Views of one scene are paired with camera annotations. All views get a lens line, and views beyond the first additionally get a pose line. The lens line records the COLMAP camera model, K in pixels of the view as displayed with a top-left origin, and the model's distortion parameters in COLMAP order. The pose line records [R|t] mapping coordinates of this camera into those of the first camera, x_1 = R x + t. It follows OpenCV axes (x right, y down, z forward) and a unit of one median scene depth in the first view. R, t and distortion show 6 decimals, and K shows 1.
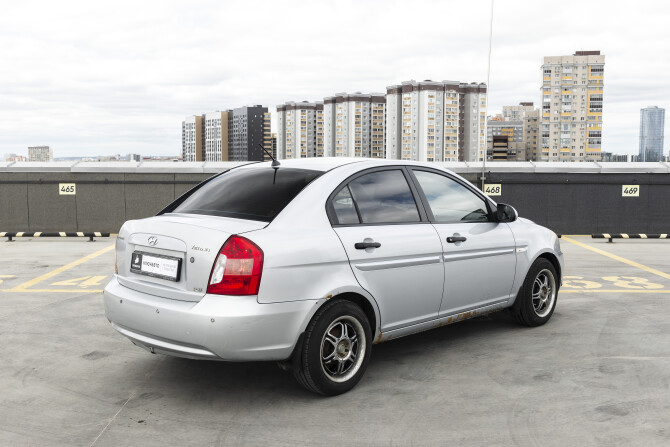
lens RADIAL K [[725.8, 0, 335.0], [0, 725.8, 223.5], [0, 0, 1]] dist [-0.003136, -0.008443]
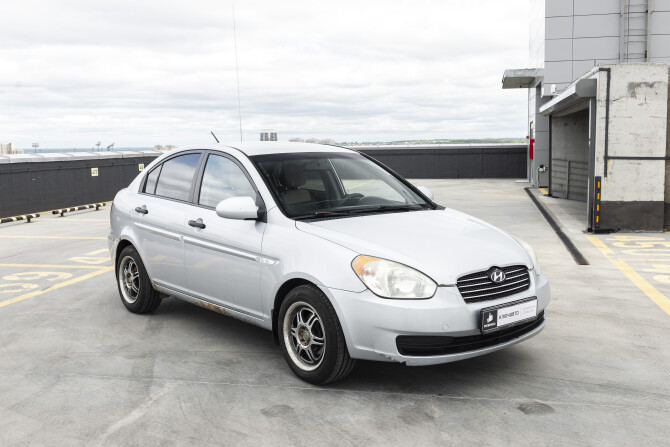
lens RADIAL K [[701.6, 0, 335.0], [0, 701.6, 223.5], [0, 0, 1]] dist [-0.007376, -0.007808]
pose [[0.207210, -0.118222, 0.971127, -0.226554], [0.112346, 0.988980, 0.096424, -0.059977], [-0.971824, 0.089122, 0.218208, 0.707651]]
